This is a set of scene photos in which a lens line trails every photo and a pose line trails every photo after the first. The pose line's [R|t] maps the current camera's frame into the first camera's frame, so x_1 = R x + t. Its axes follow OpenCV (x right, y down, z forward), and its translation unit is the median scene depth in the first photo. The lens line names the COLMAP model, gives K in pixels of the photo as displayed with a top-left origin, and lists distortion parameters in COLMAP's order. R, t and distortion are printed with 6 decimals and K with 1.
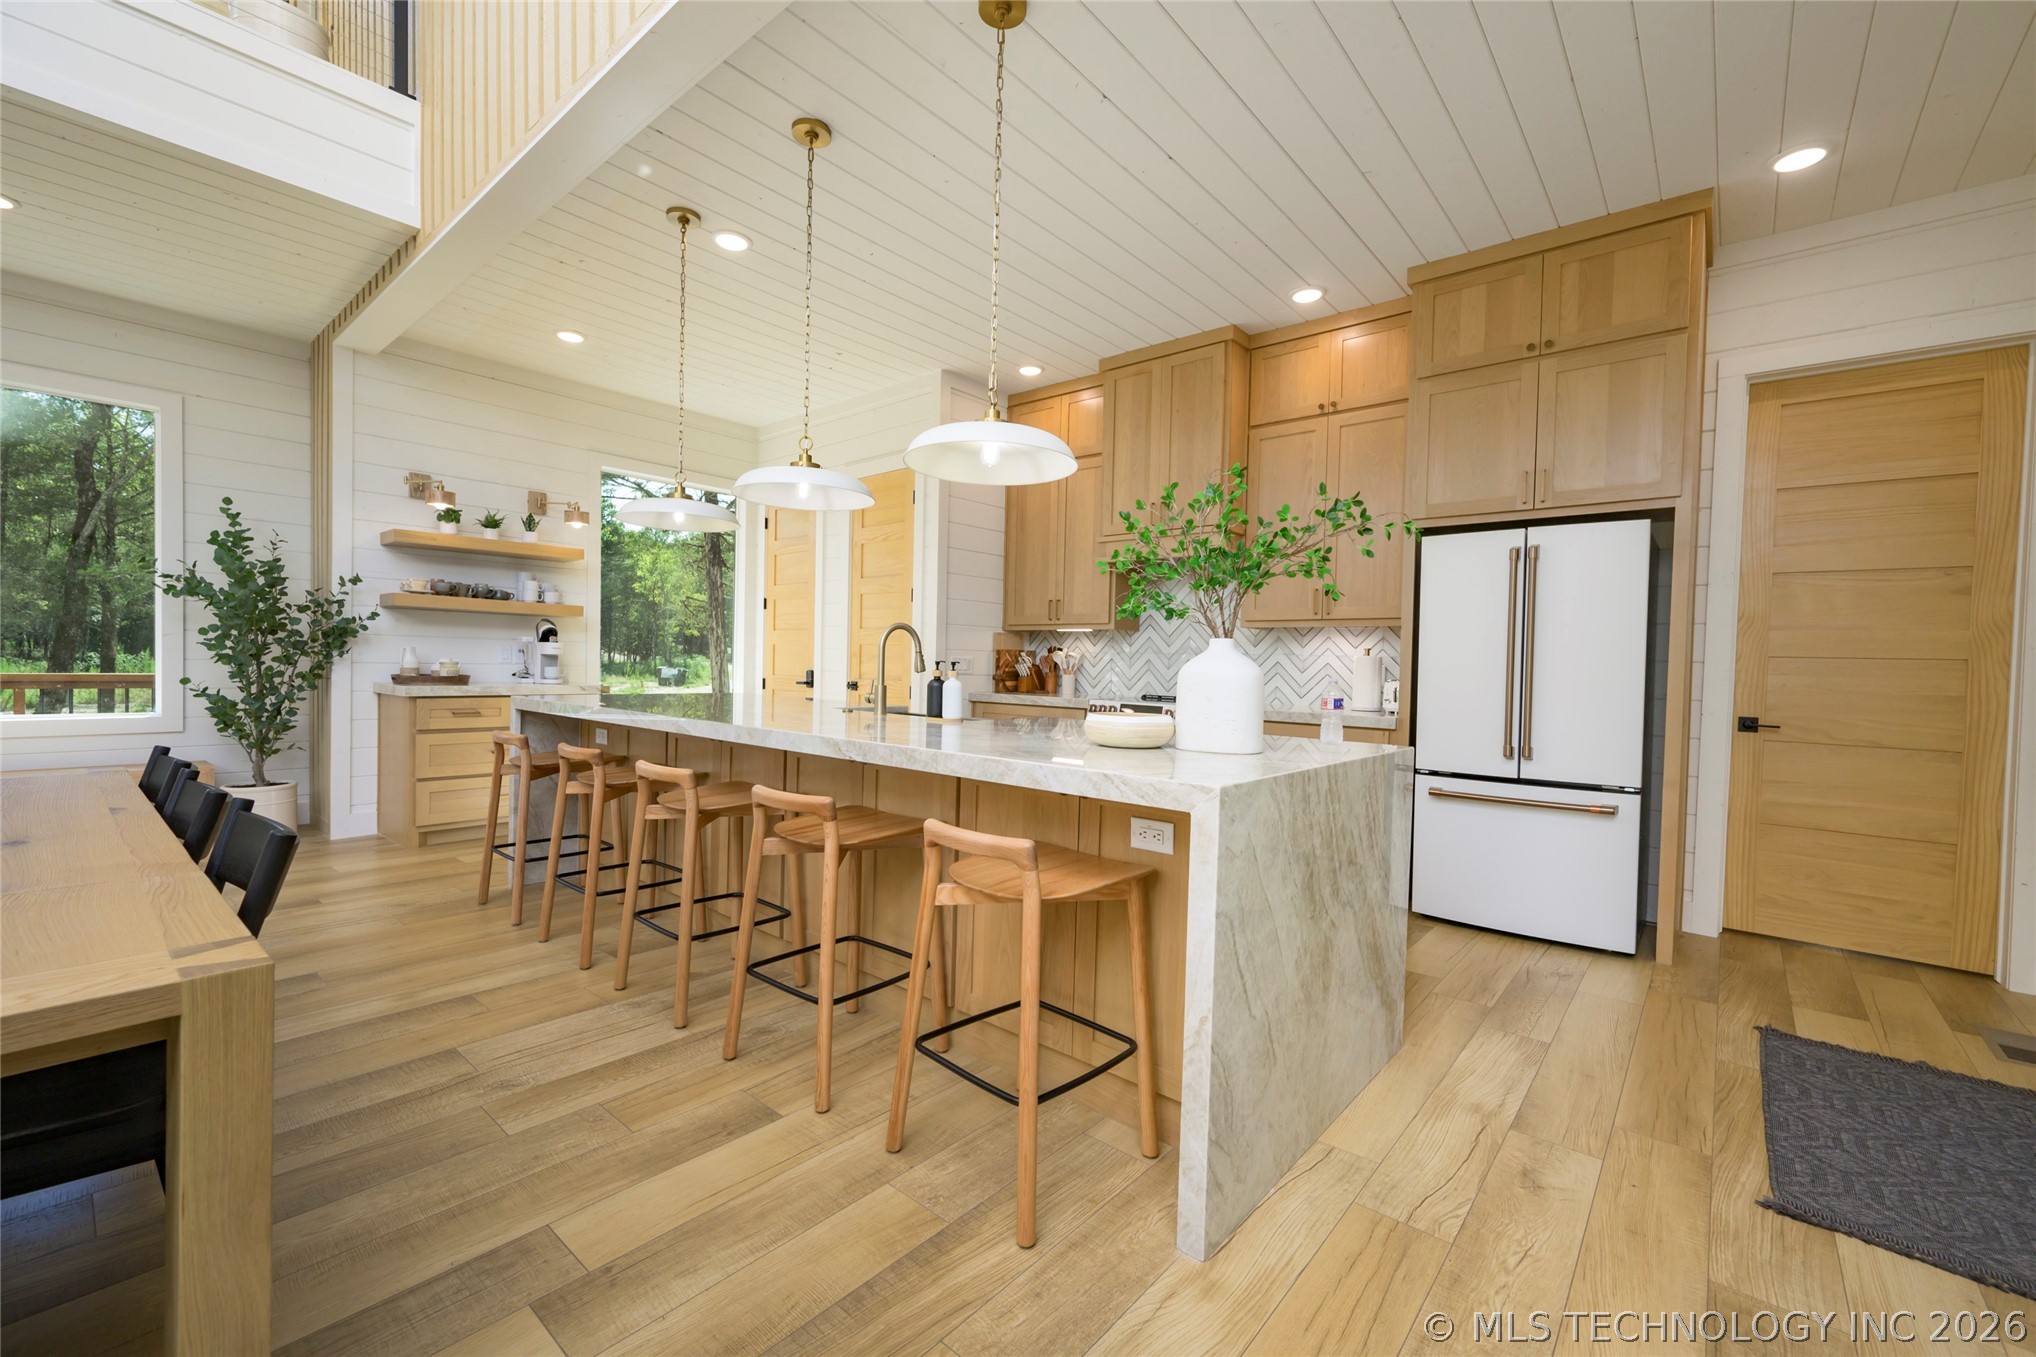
lens RADIAL K [[842.3, 0, 1018.0], [0, 842.3, 678.5], [0, 0, 1]] dist [0.000771, -0.000164]
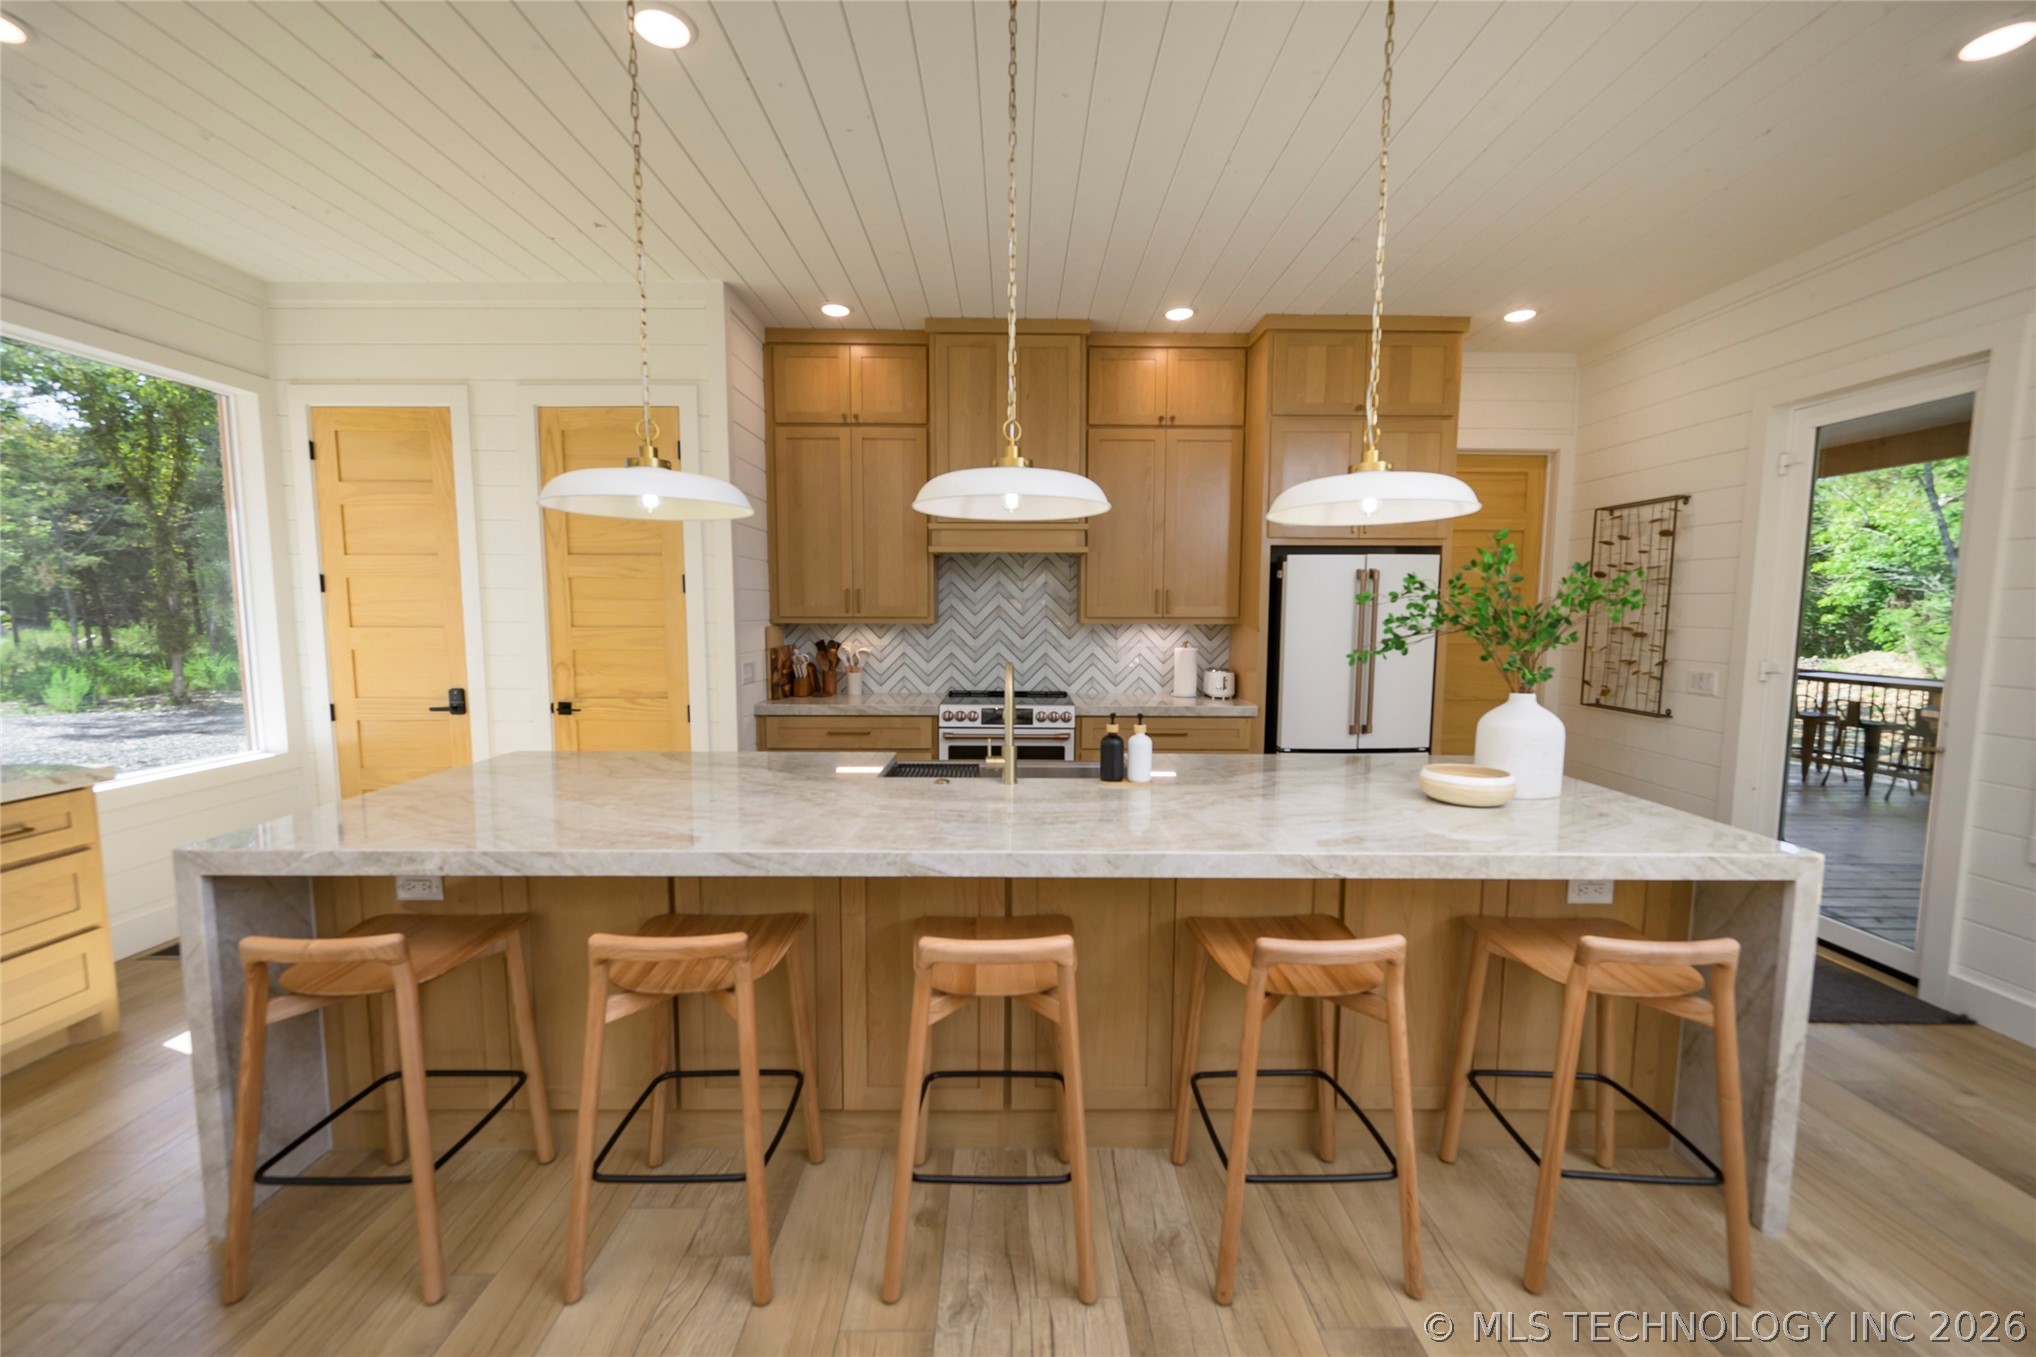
lens RADIAL K [[823.7, 0, 1018.0], [0, 823.7, 678.5], [0, 0, 1]] dist [-0.001201, -0.000051]
pose [[0.748128, -0.078594, 0.658884, -0.484984], [0.025628, 0.995642, 0.089664, -0.090902], [-0.663059, -0.050194, 0.746882, 0.317145]]
